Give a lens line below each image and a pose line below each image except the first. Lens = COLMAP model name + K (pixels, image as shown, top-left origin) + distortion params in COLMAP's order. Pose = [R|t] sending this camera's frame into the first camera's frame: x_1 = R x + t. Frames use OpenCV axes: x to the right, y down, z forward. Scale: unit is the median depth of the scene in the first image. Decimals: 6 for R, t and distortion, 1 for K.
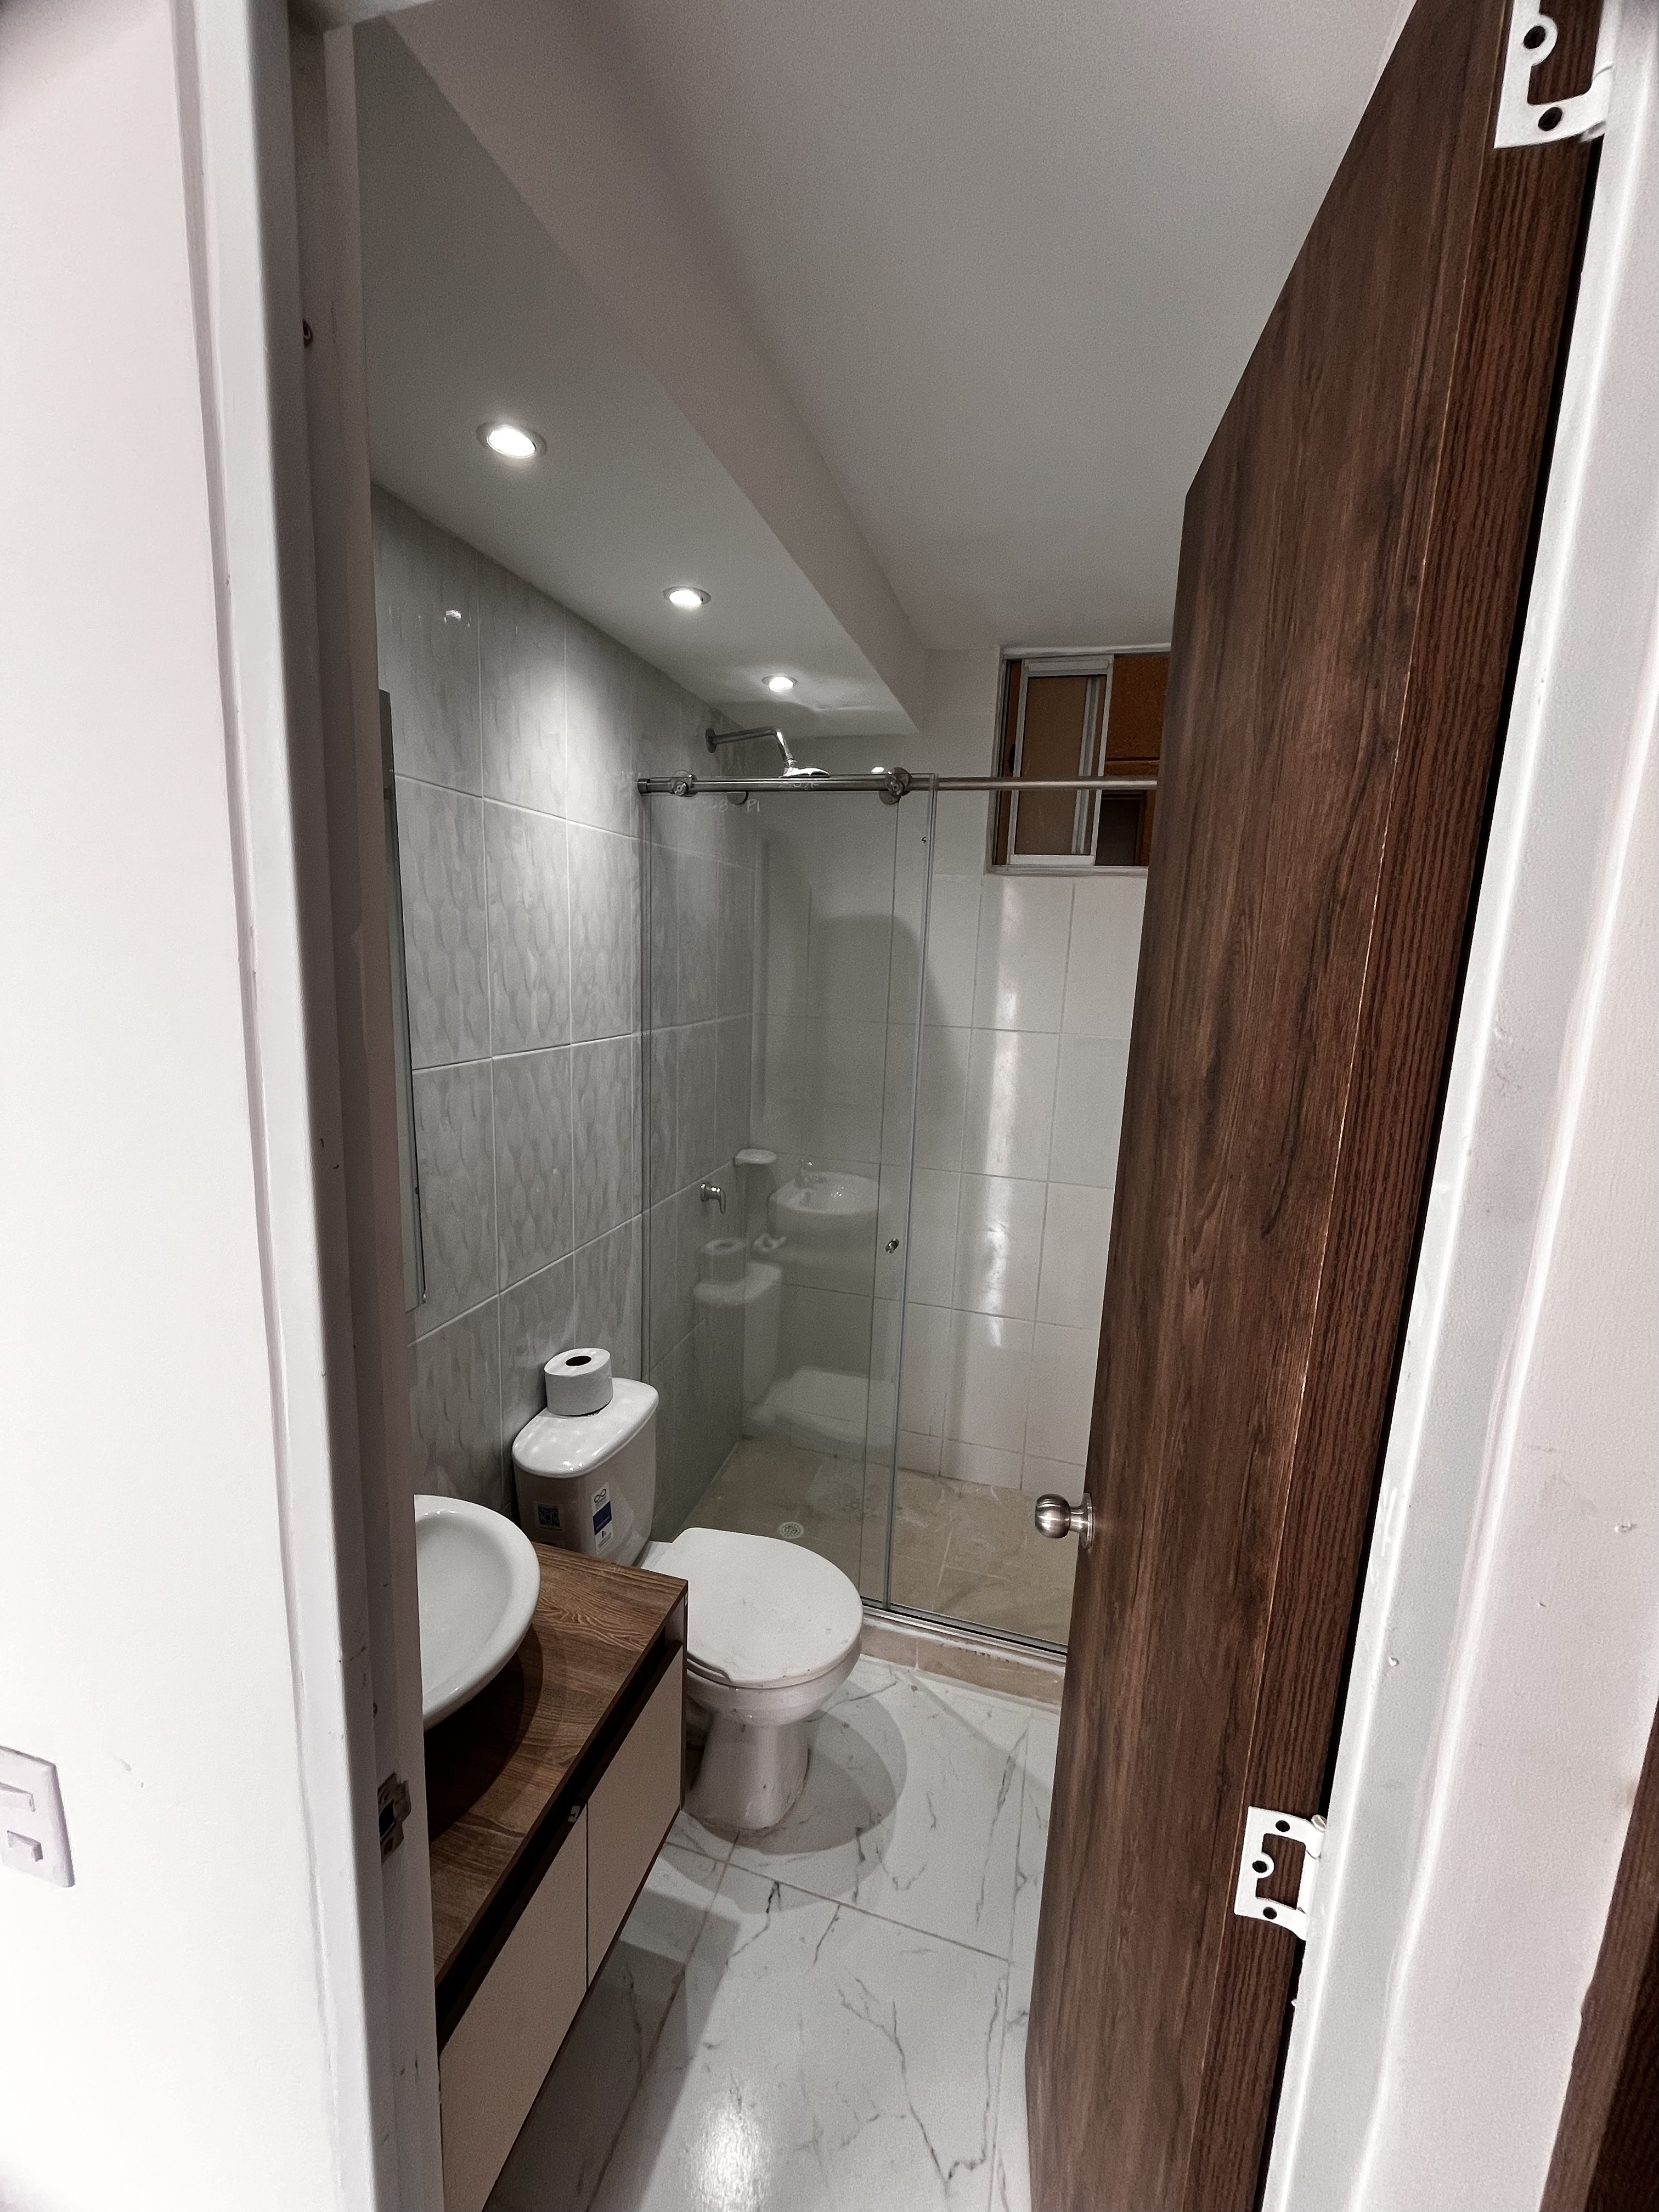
lens RADIAL K [[901.8, 0, 823.7], [0, 901.8, 1107.1], [0, 0, 1]] dist [0.000560, 0.000144]
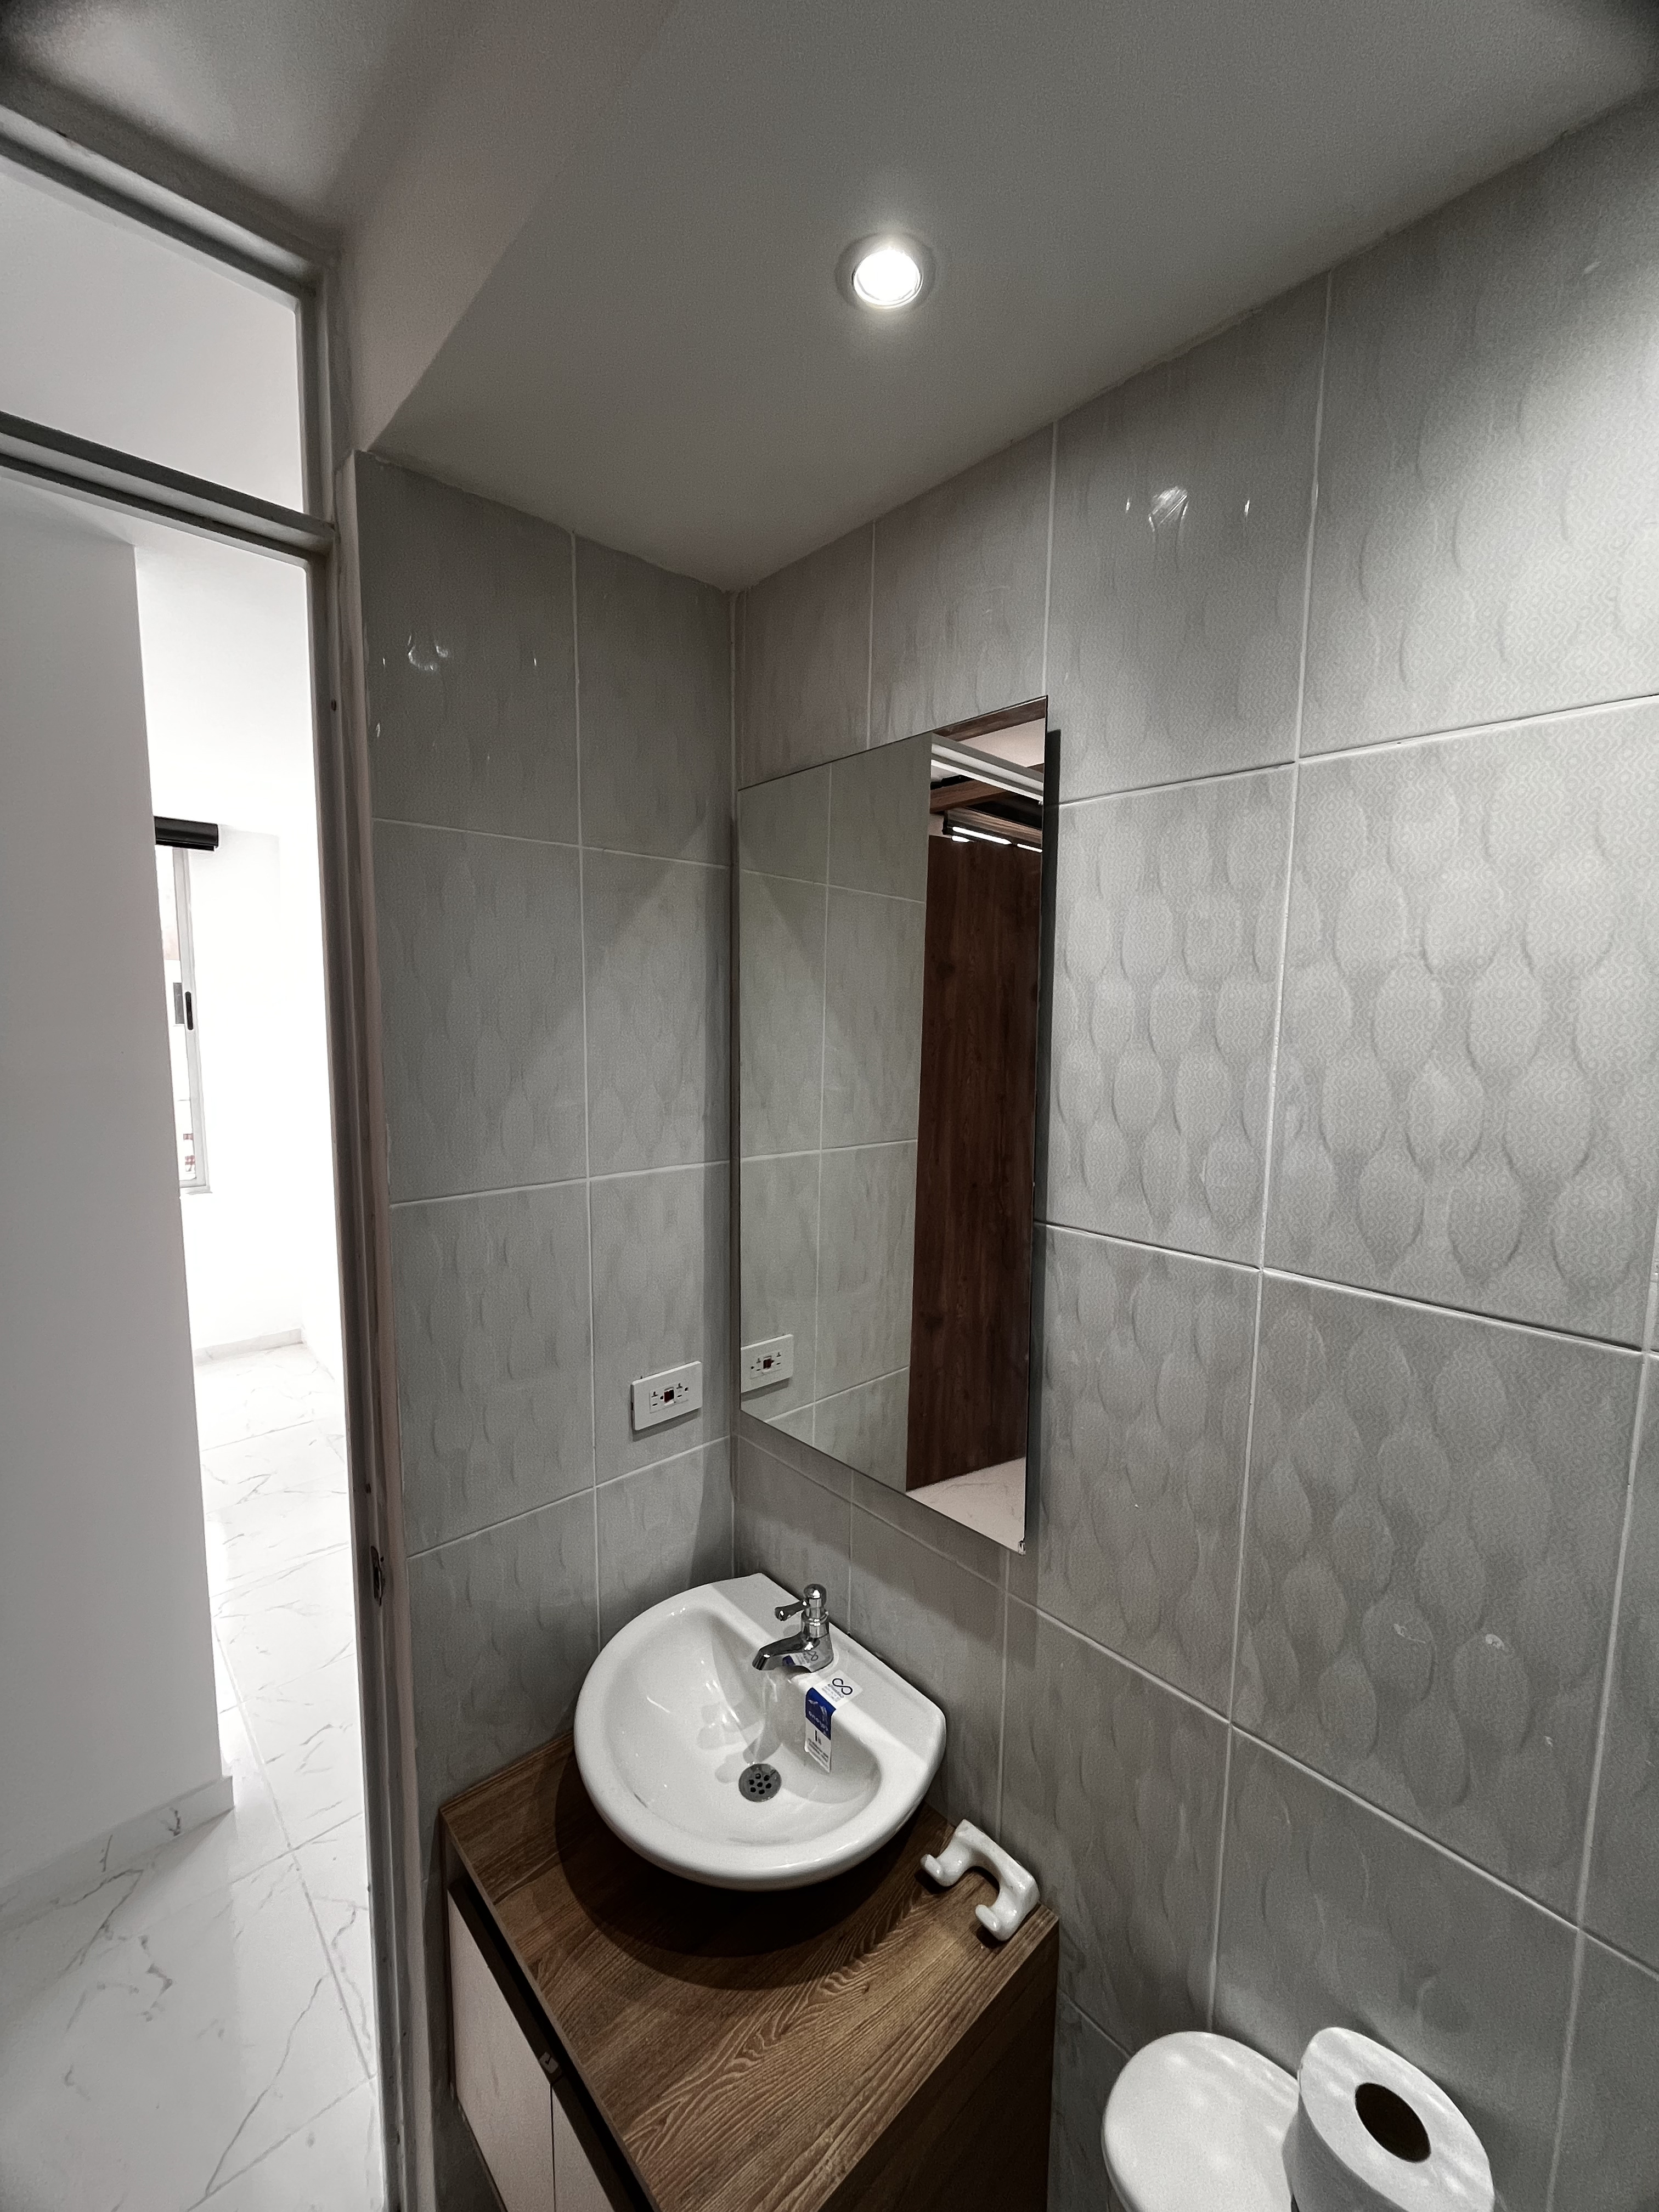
lens RADIAL K [[901.8, 0, 823.7], [0, 901.8, 1107.1], [0, 0, 1]] dist [0.000560, 0.000144]
pose [[-0.516655, 0.048400, -0.854824, 0.185093], [-0.182759, 0.969156, 0.165333, -0.179559], [0.836460, 0.241648, -0.491874, 1.008402]]
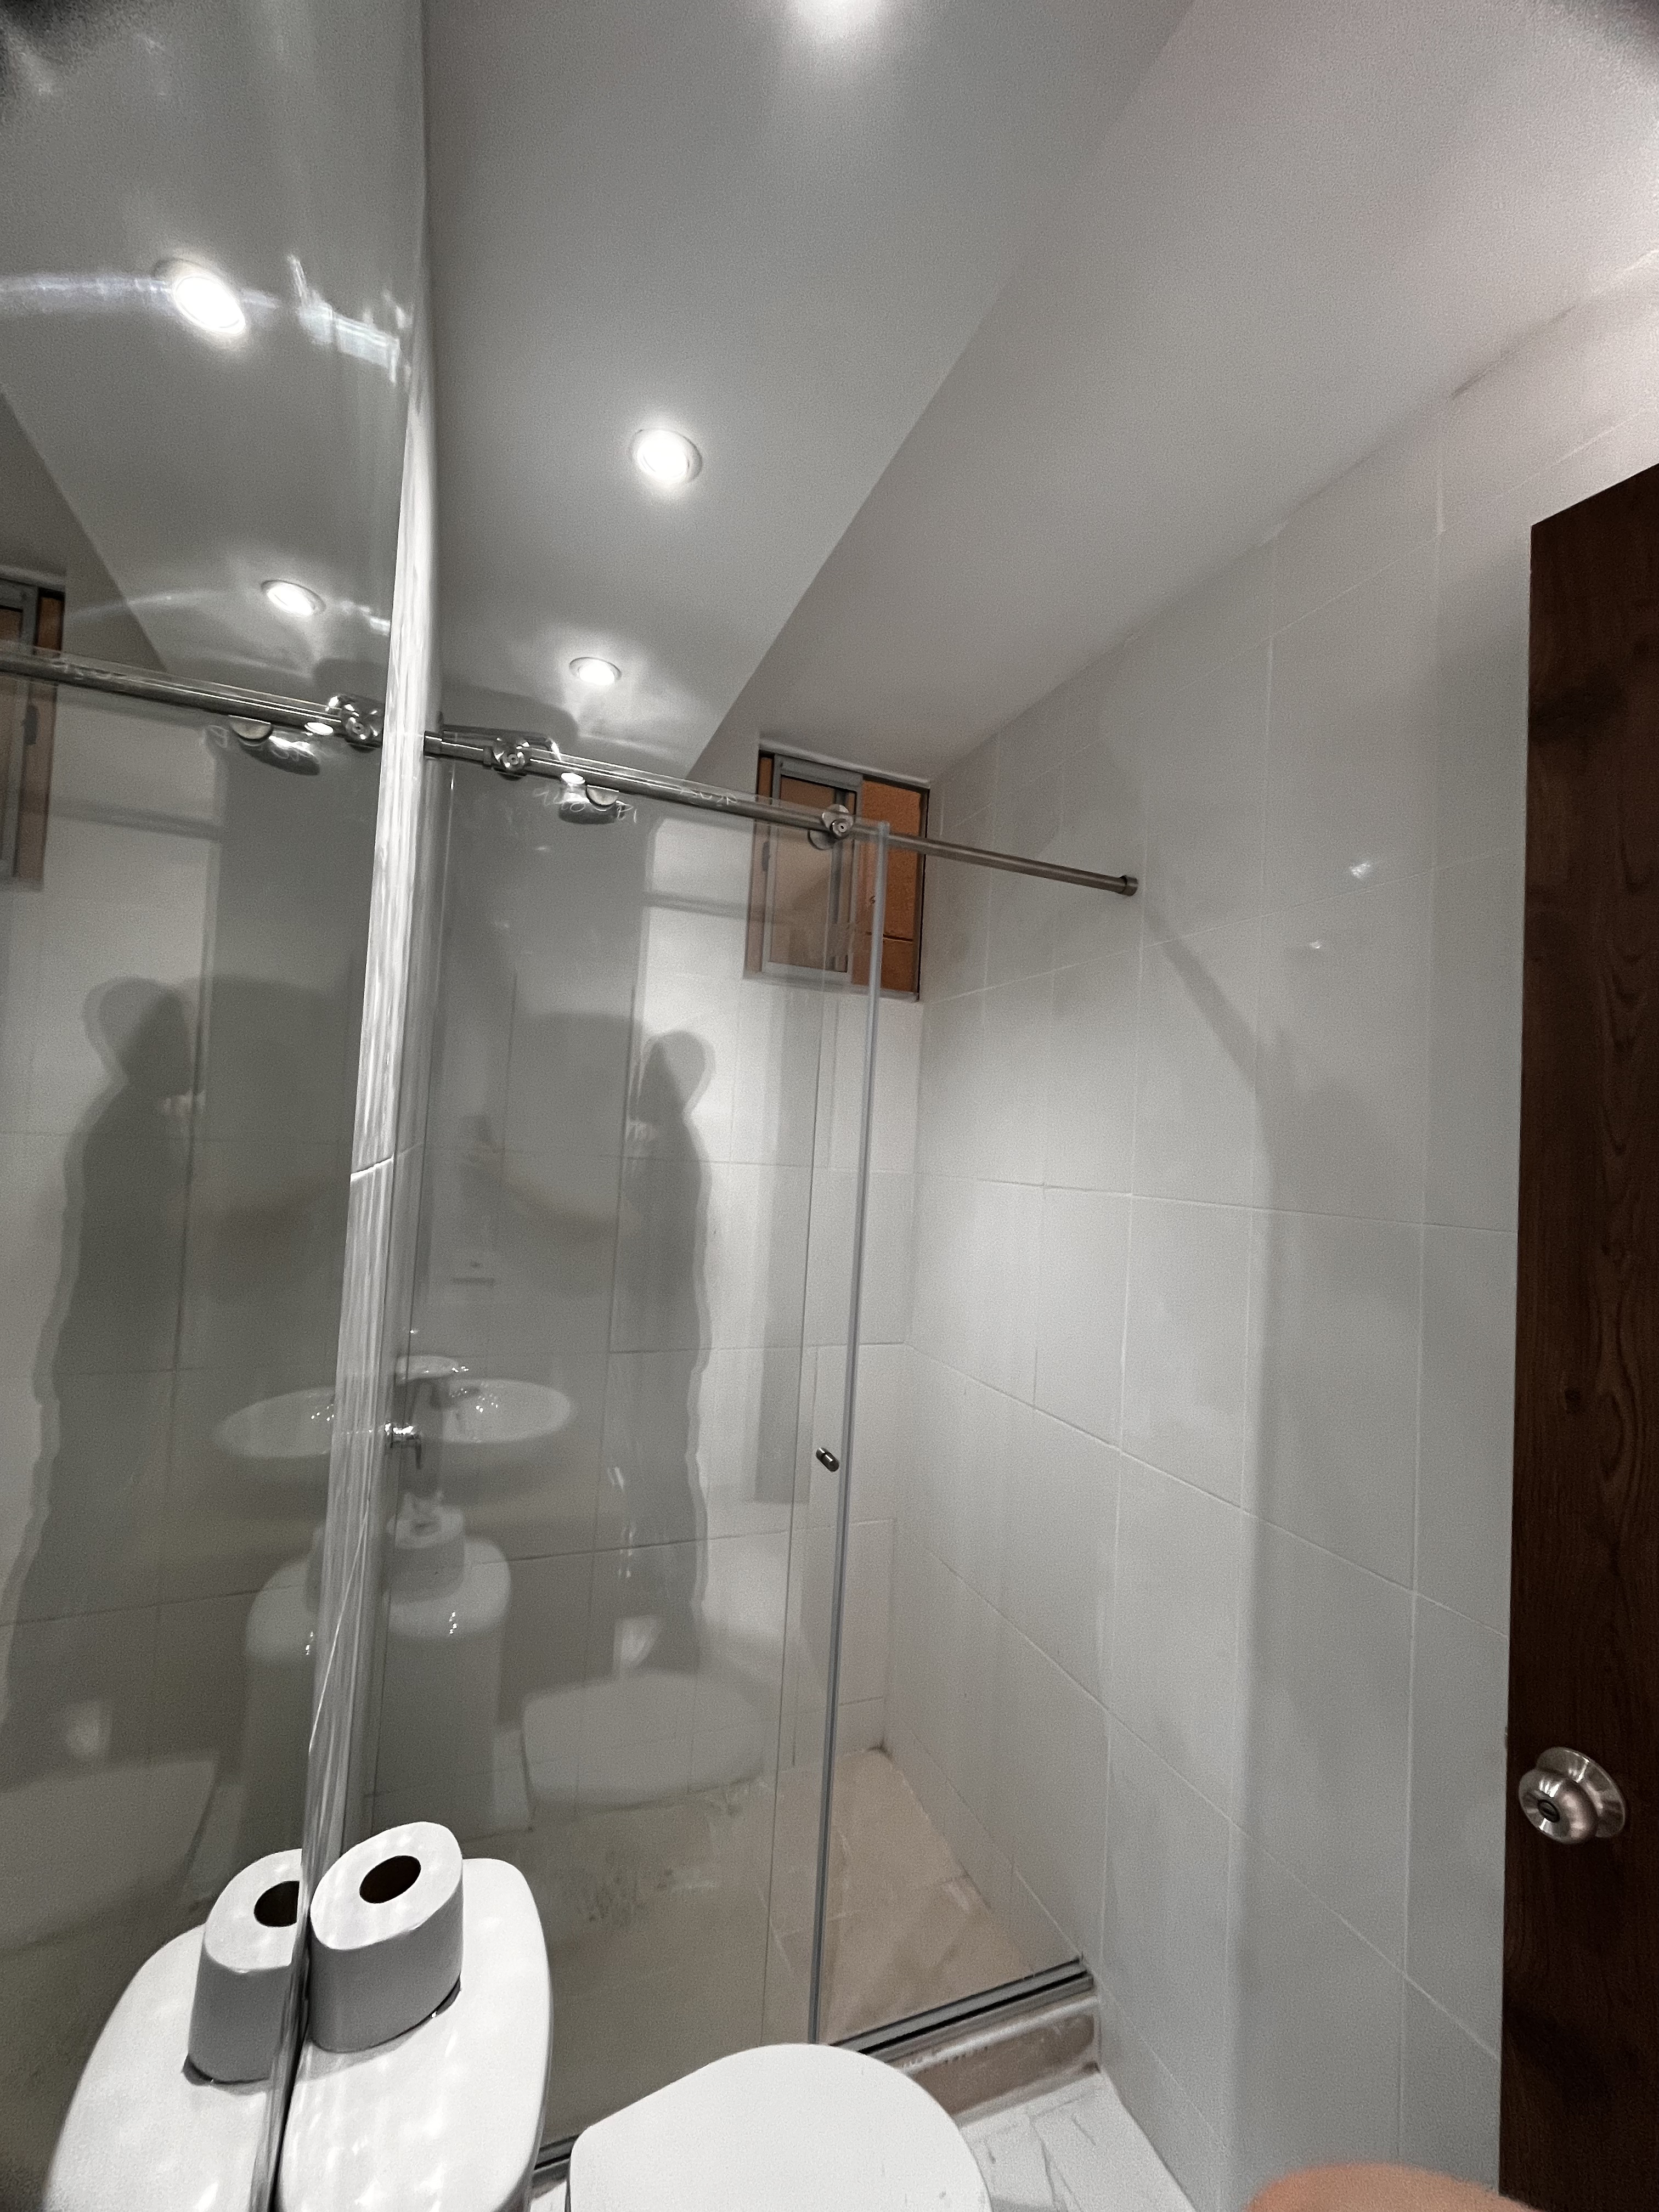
lens RADIAL K [[901.8, 0, 823.7], [0, 901.8, 1107.1], [0, 0, 1]] dist [0.000560, 0.000144]
pose [[0.782840, 0.033182, 0.621337, -0.448942], [0.082610, 0.984195, -0.156642, -0.006246], [-0.616714, 0.173954, 0.767726, 0.526529]]
